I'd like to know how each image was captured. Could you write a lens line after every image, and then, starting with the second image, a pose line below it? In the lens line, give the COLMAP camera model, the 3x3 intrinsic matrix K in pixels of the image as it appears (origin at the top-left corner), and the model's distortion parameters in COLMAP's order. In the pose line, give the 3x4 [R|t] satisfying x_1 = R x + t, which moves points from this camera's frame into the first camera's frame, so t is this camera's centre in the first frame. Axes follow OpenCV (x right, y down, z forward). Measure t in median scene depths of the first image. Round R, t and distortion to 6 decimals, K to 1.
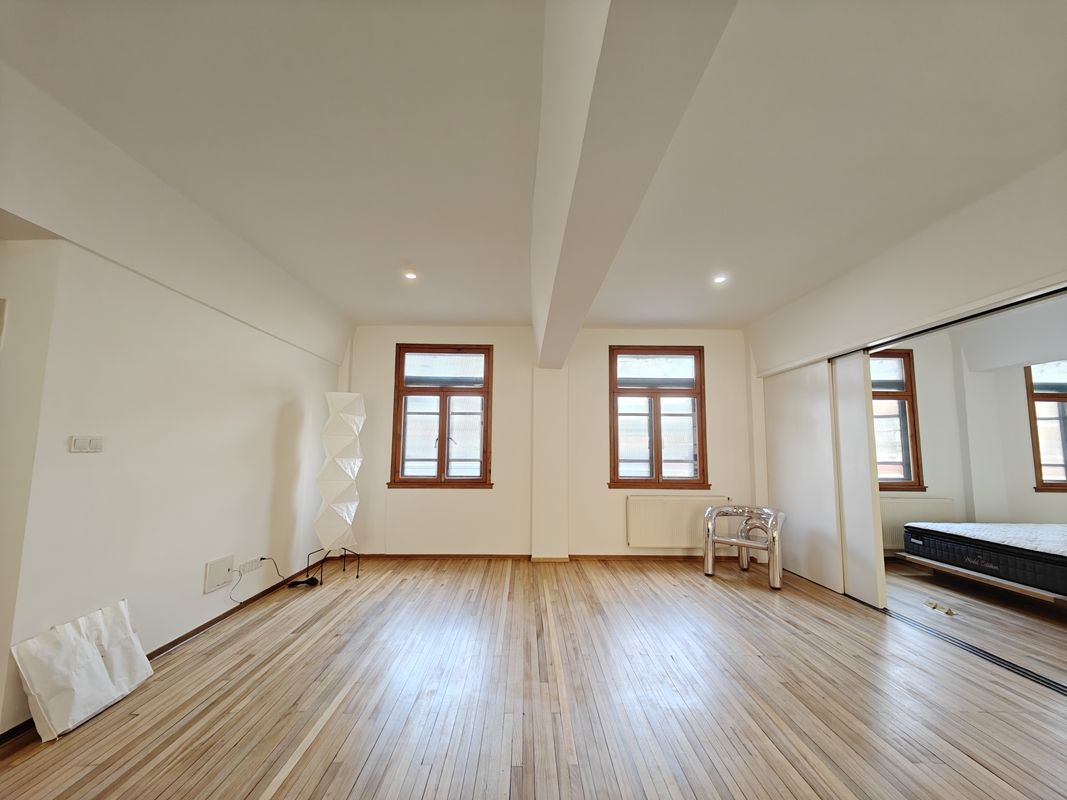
lens RADIAL K [[472.2, 0, 533.5], [0, 472.2, 400.0], [0, 0, 1]] dist [0.002252, -0.000111]
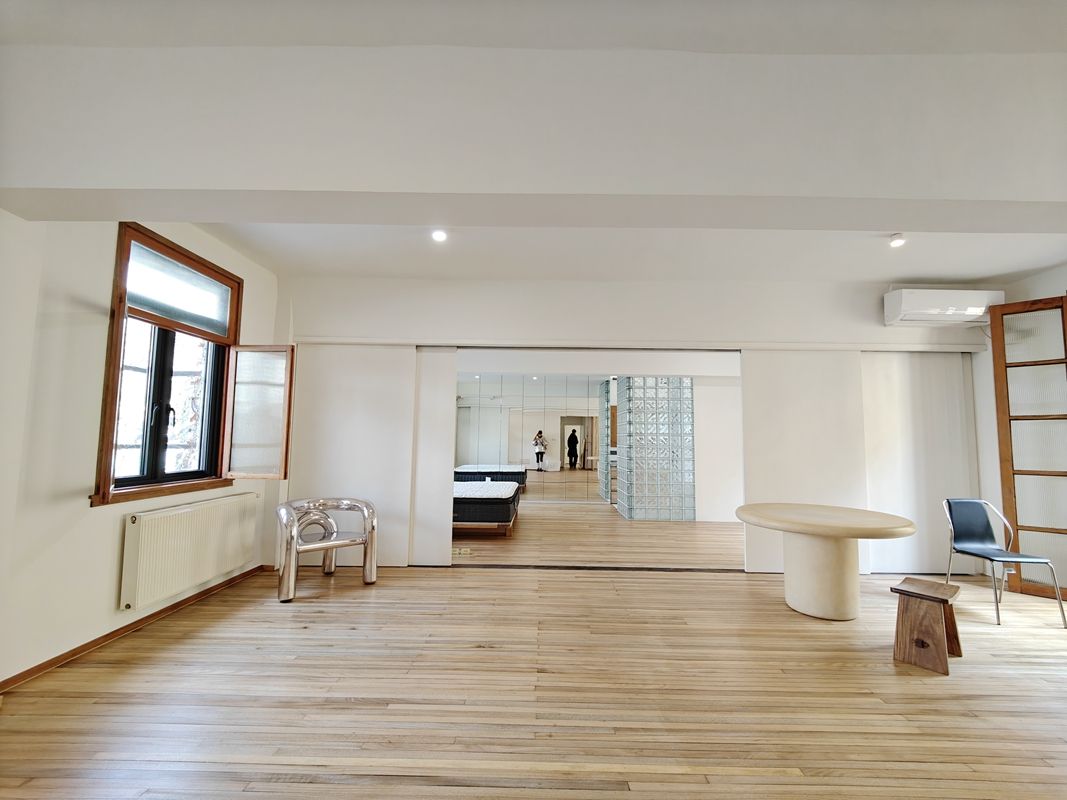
lens RADIAL K [[472.2, 0, 533.5], [0, 472.2, 400.0], [0, 0, 1]] dist [0.002252, -0.000111]
pose [[0.019566, 0.067512, 0.997527, -0.409856], [-0.124878, 0.990070, -0.064558, 0.069012], [-0.991979, -0.123306, 0.027803, 0.700186]]
